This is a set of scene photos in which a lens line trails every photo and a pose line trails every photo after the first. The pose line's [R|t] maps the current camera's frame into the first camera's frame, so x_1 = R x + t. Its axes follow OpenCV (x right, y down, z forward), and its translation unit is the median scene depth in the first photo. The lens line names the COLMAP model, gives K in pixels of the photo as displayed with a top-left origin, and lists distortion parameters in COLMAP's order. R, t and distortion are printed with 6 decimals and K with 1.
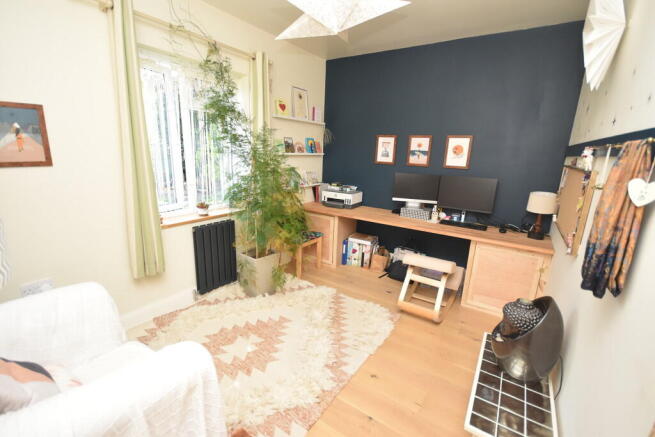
lens RADIAL K [[289.1, 0, 326.3], [0, 289.1, 218.8], [0, 0, 1]] dist [-0.002016, -0.000024]
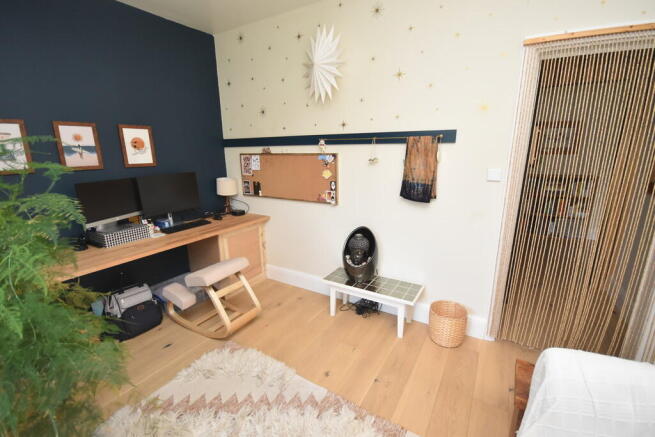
lens RADIAL K [[289.1, 0, 327.6], [0, 289.1, 219.1], [0, 0, 1]] dist [-0.002016, -0.000024]
pose [[-0.042071, -0.272221, 0.961314, -0.406985], [0.237297, 0.931912, 0.274280, -0.141649], [-0.970526, 0.239656, 0.025391, 0.530946]]
